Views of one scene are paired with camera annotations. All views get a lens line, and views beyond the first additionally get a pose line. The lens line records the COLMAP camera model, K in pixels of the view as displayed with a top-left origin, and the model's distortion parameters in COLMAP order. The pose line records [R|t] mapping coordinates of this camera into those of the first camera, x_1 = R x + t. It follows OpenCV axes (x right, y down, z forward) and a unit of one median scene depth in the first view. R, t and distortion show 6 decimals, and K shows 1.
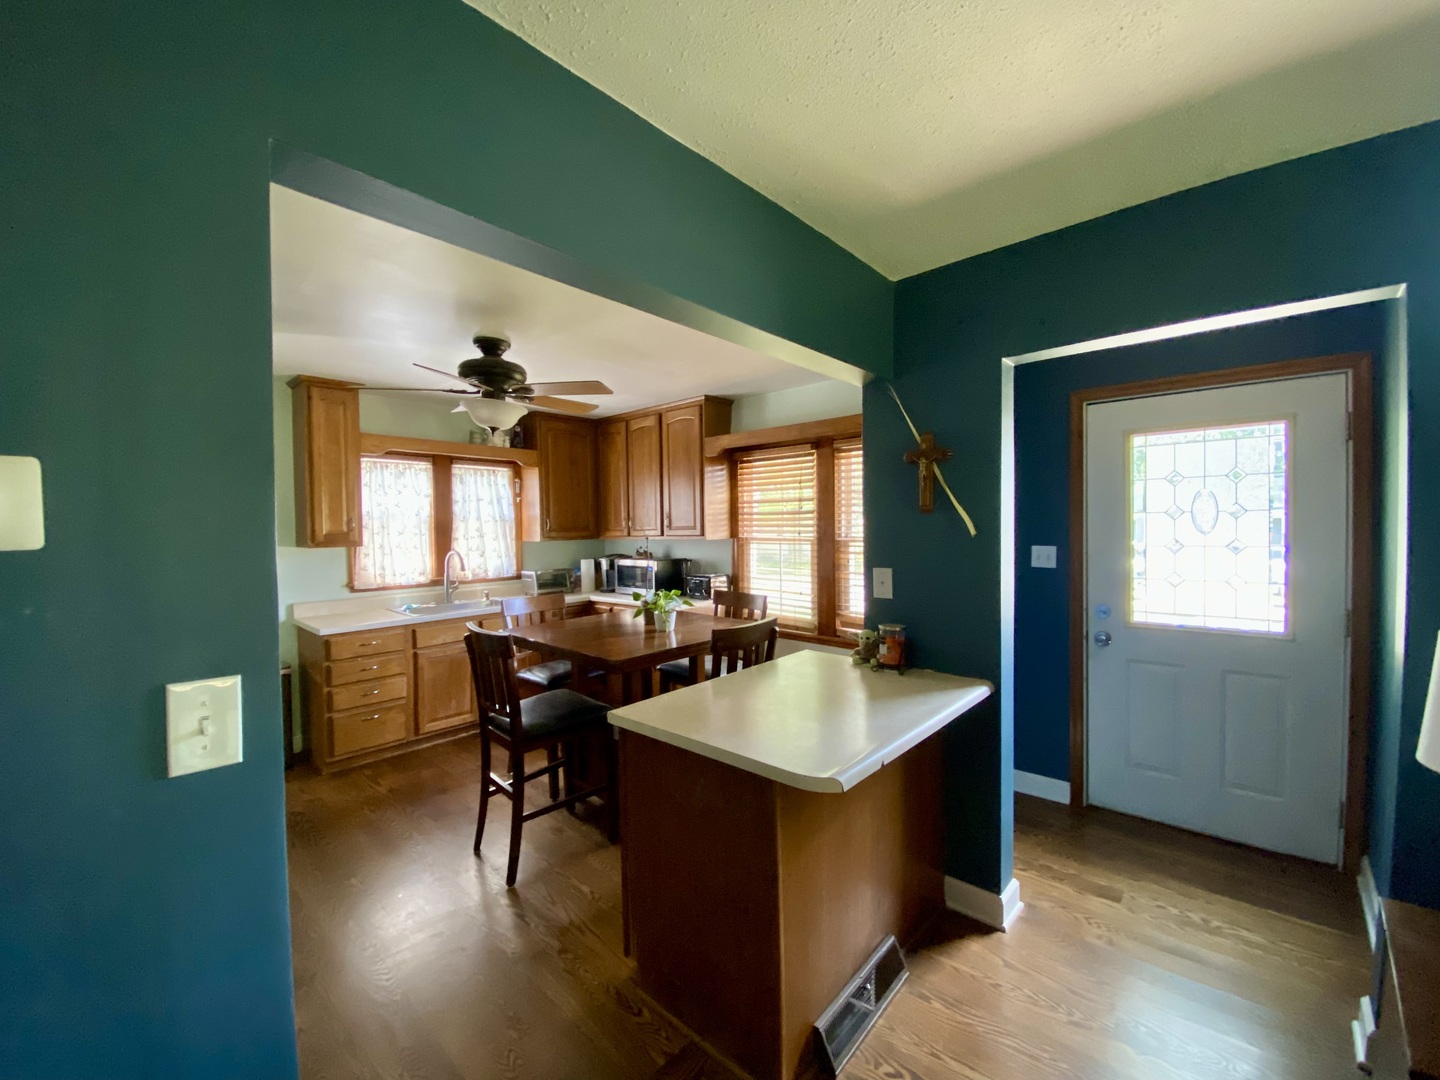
lens RADIAL K [[587.2, 0, 720.0], [0, 587.2, 540.0], [0, 0, 1]] dist [-0.000522, -0.000126]
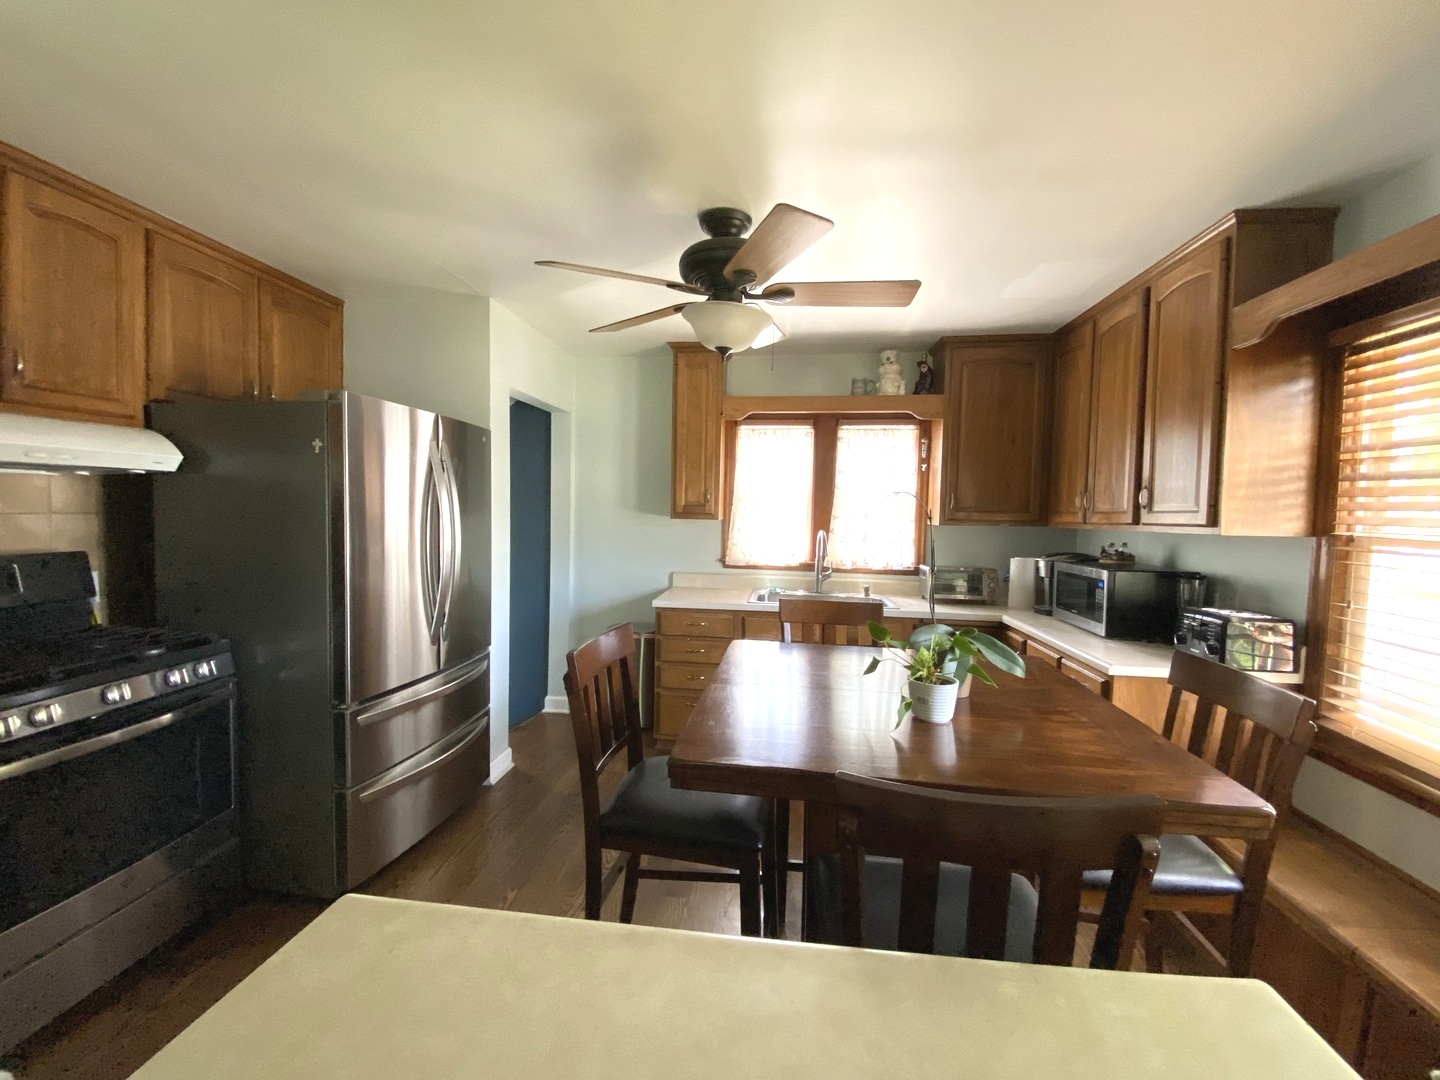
lens RADIAL K [[587.2, 0, 720.0], [0, 587.2, 540.0], [0, 0, 1]] dist [-0.000522, -0.000126]
pose [[0.537247, 0.064220, -0.840977, 0.147271], [-0.048502, 0.997799, 0.045210, 0.001319], [0.842029, 0.016500, 0.539179, 0.414321]]
